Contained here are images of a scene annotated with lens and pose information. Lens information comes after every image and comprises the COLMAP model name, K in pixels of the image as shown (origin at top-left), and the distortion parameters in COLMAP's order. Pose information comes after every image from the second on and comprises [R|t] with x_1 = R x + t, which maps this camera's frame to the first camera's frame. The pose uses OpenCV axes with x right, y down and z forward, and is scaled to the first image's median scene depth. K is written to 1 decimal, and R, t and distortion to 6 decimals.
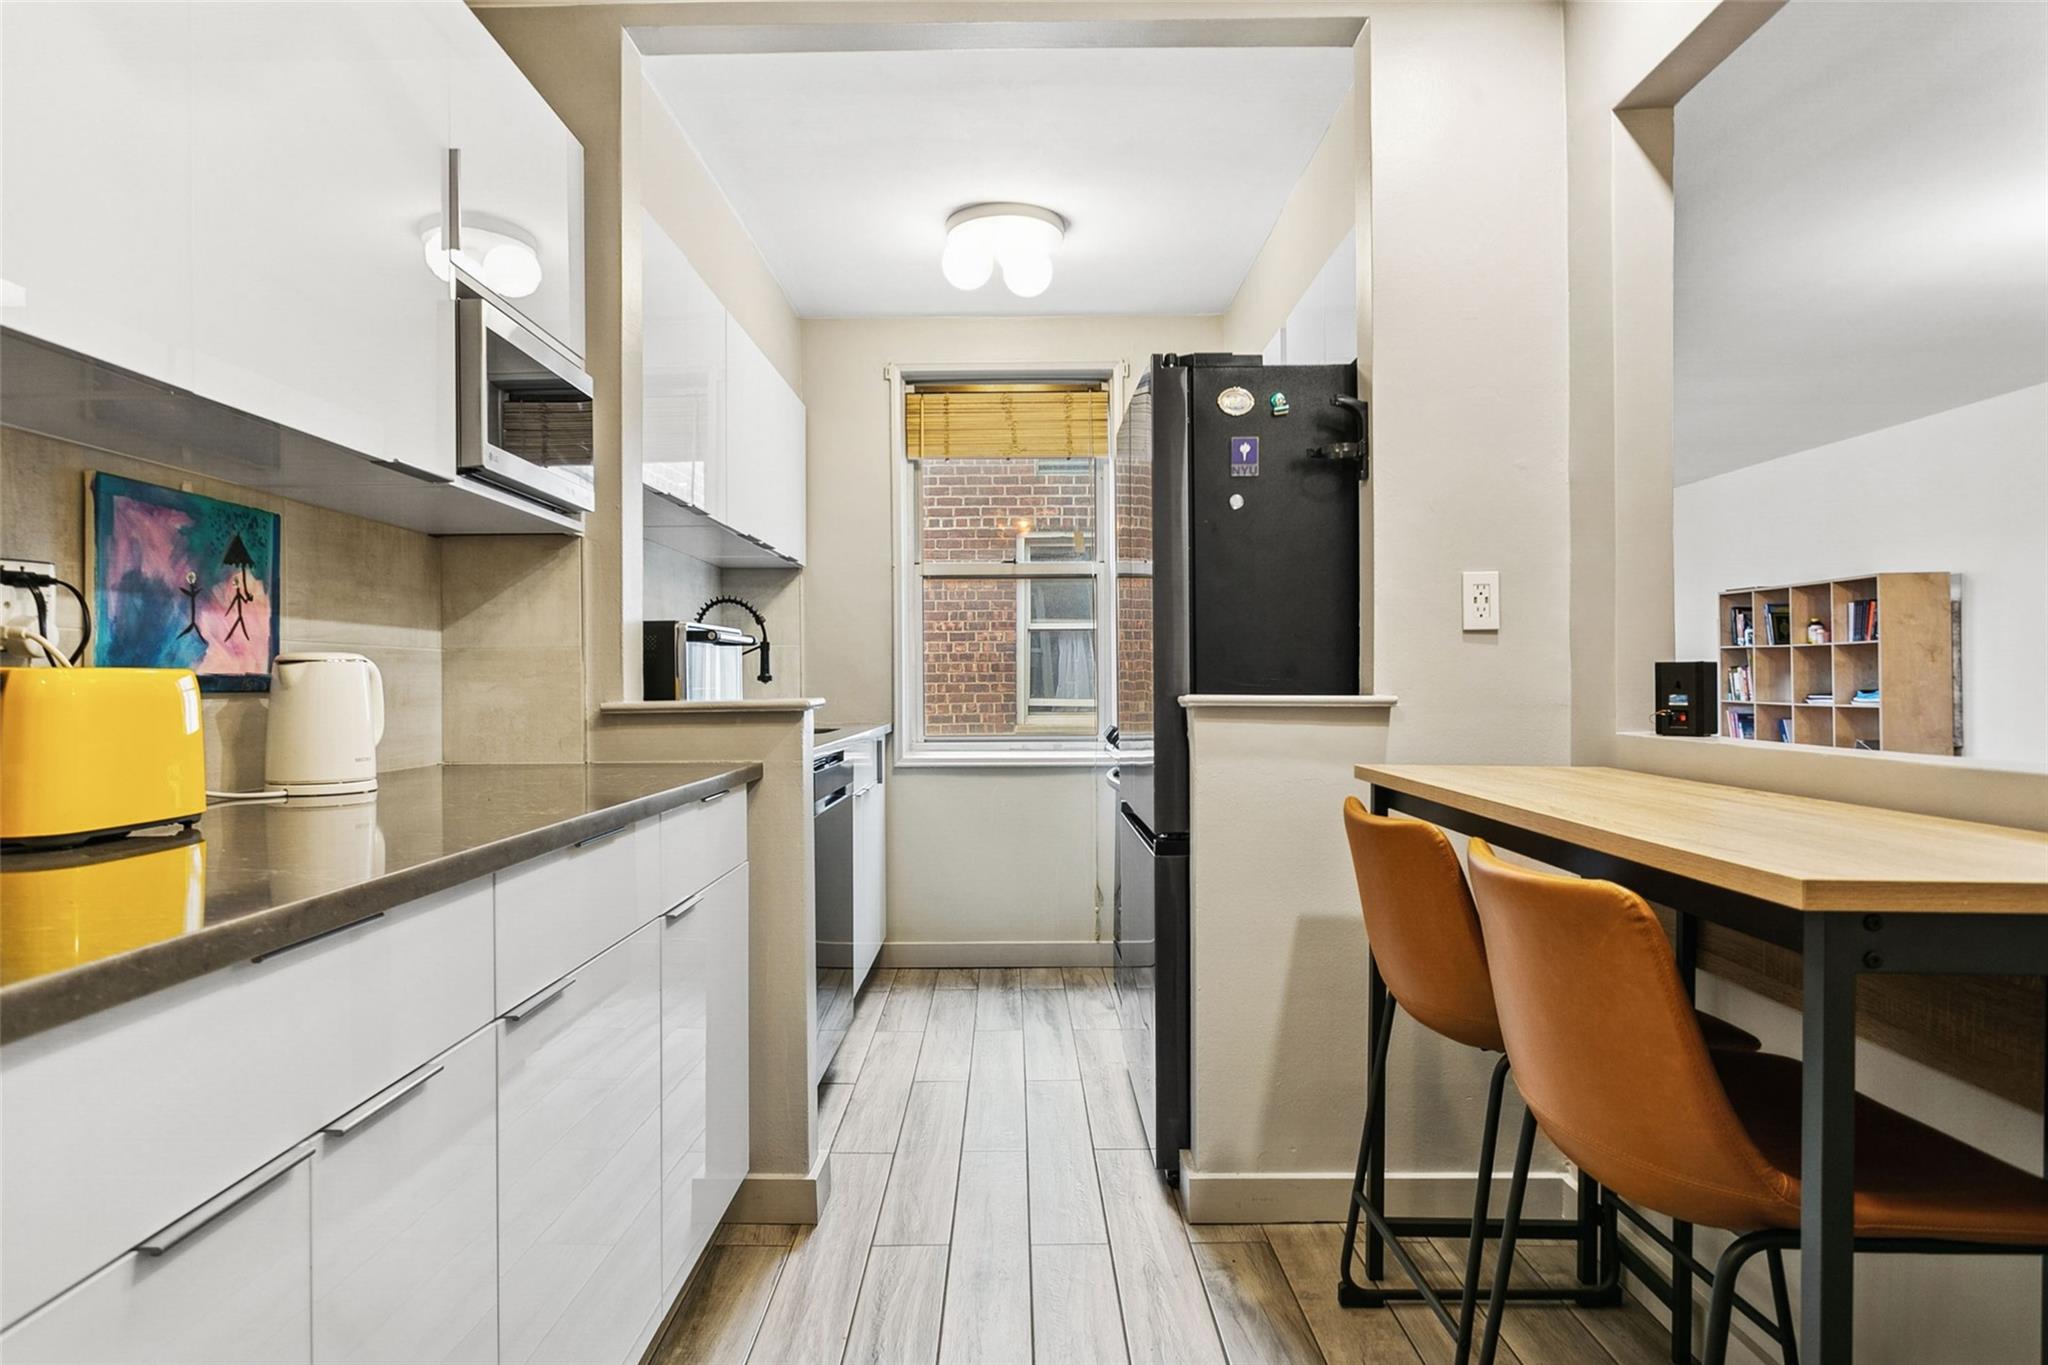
lens RADIAL K [[1172.7, 0, 1010.7], [0, 1172.7, 681.2], [0, 0, 1]] dist [-0.007359, 0.000044]
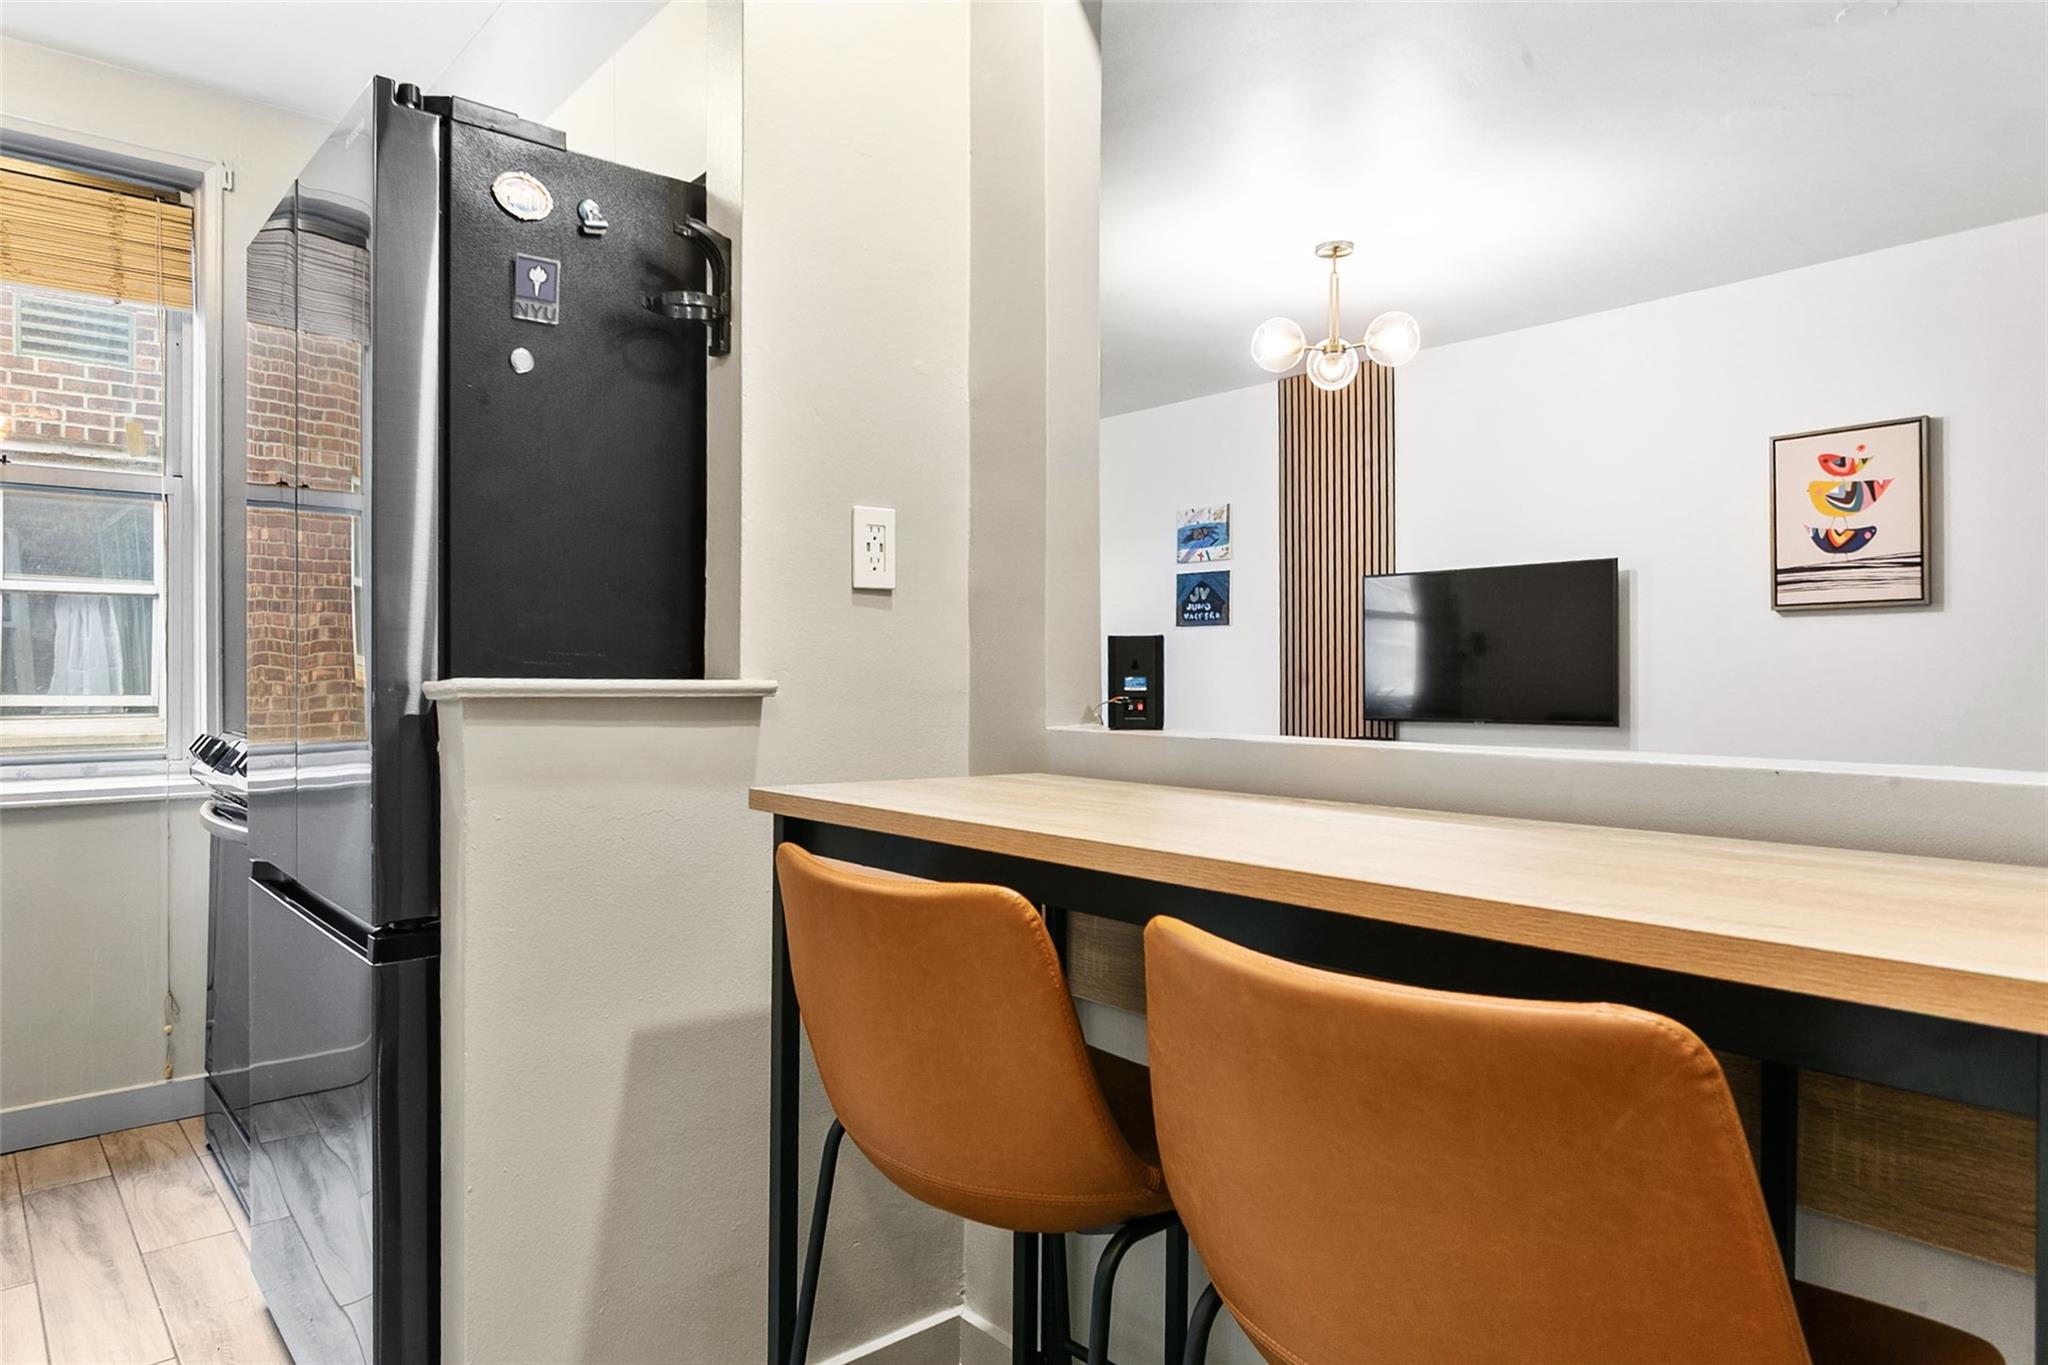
lens RADIAL K [[1282.3, 0, 1006.2], [0, 1282.3, 669.1], [0, 0, 1]] dist [-0.003287, 0.000308]
pose [[0.767404, 0.005929, 0.641136, -0.024911], [-0.003034, 0.999980, -0.005615, 0.005974], [-0.641157, 0.002364, 0.767406, 0.210059]]
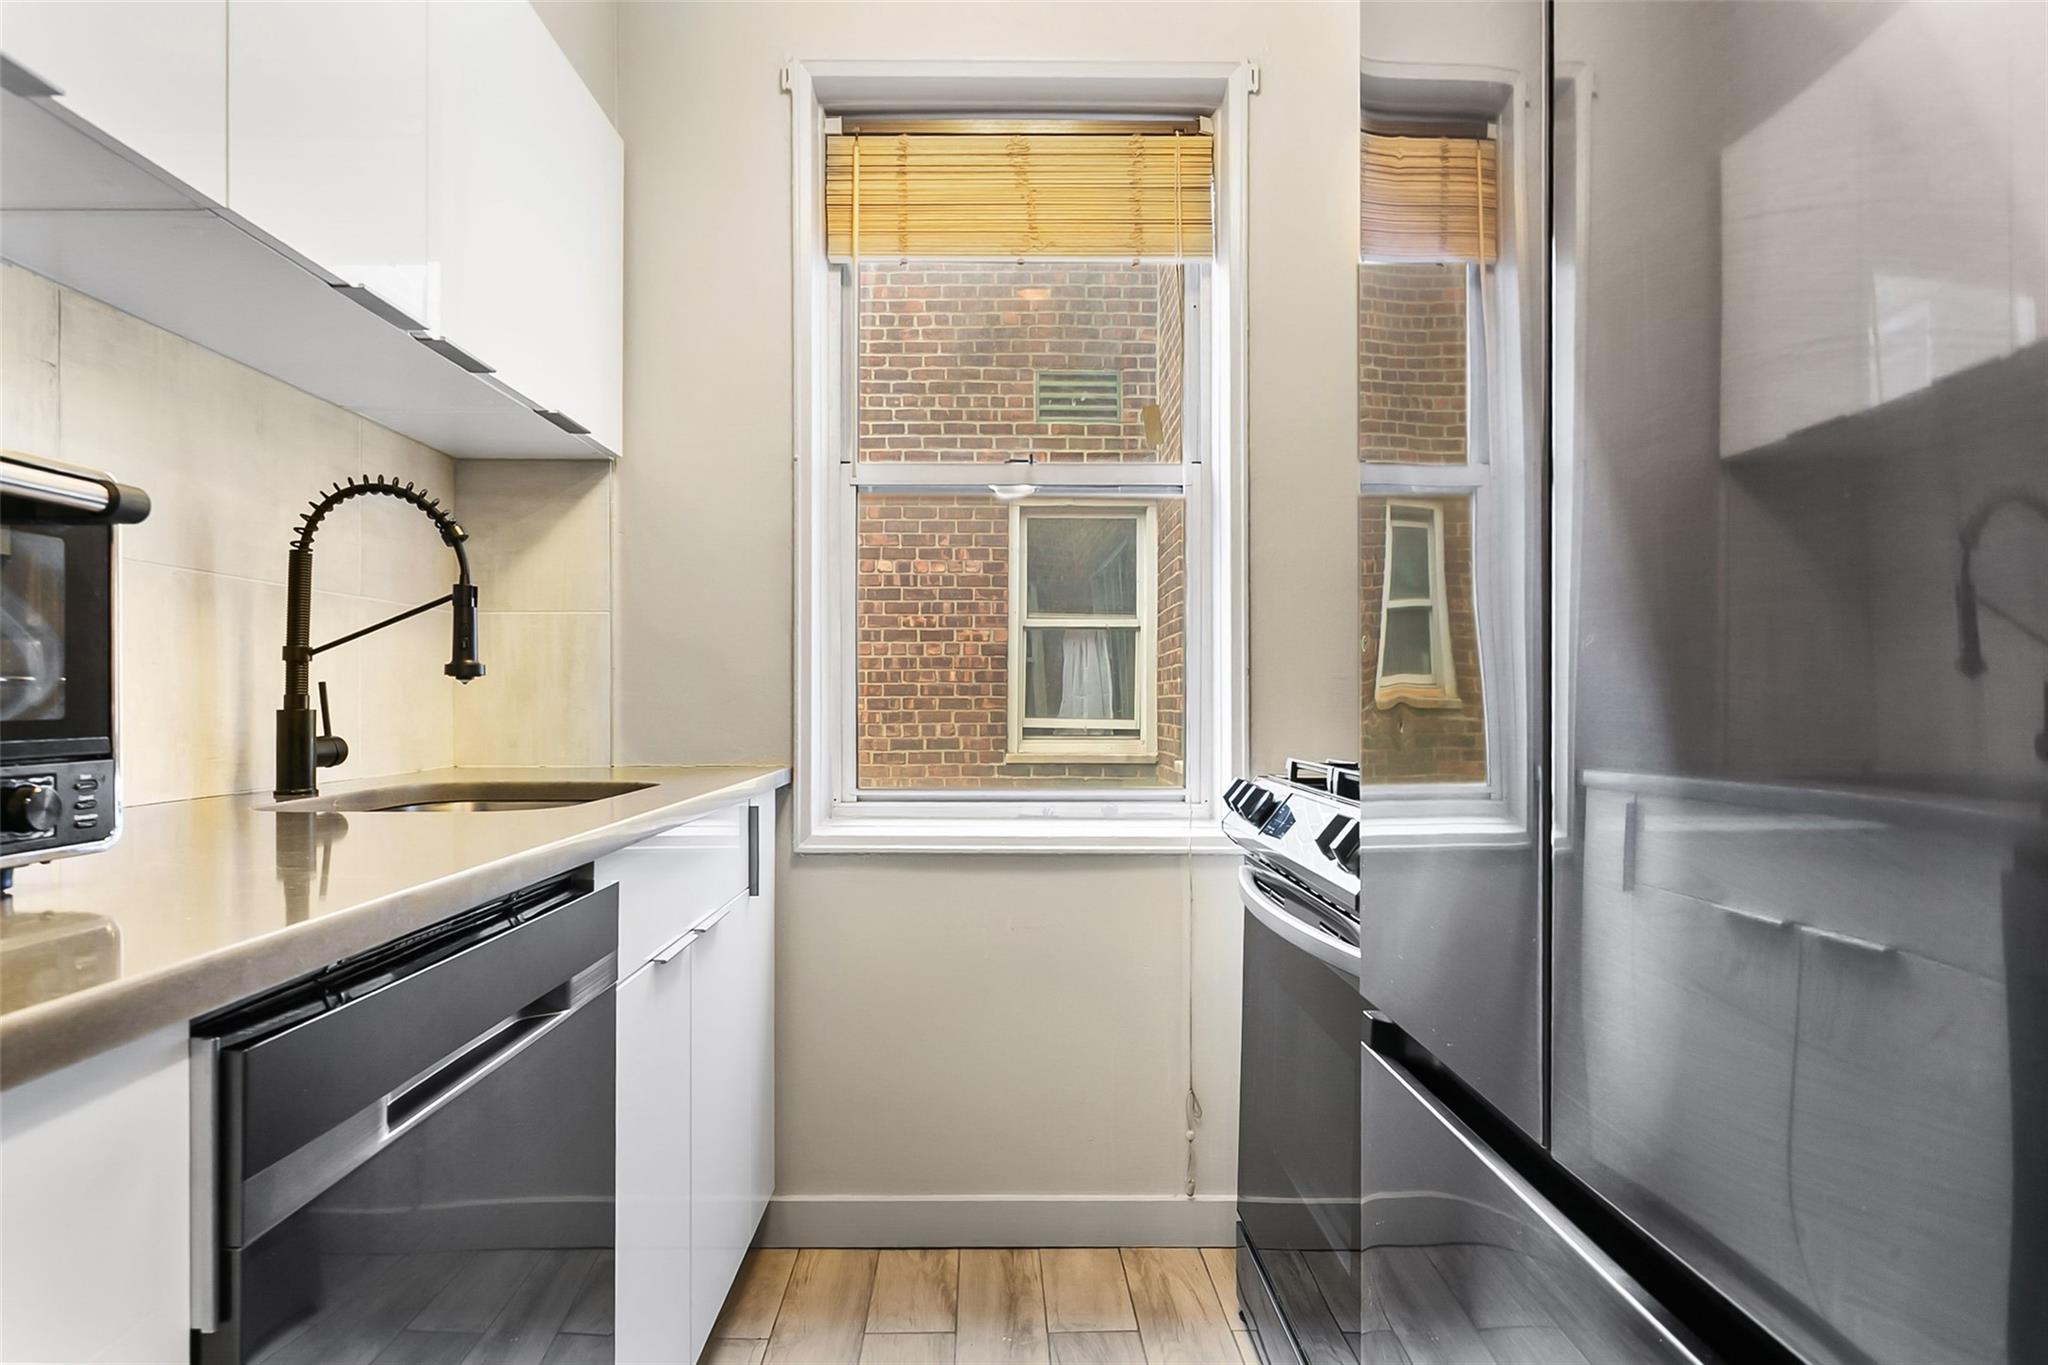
lens RADIAL K [[1172.7, 0, 1025.4], [0, 1172.7, 698.4], [0, 0, 1]] dist [-0.007359, 0.000044]
pose [[0.999472, 0.007123, 0.031705, -0.017329], [-0.007093, 0.999974, -0.001035, 0.006596], [-0.031711, 0.000809, 0.999497, 0.544421]]
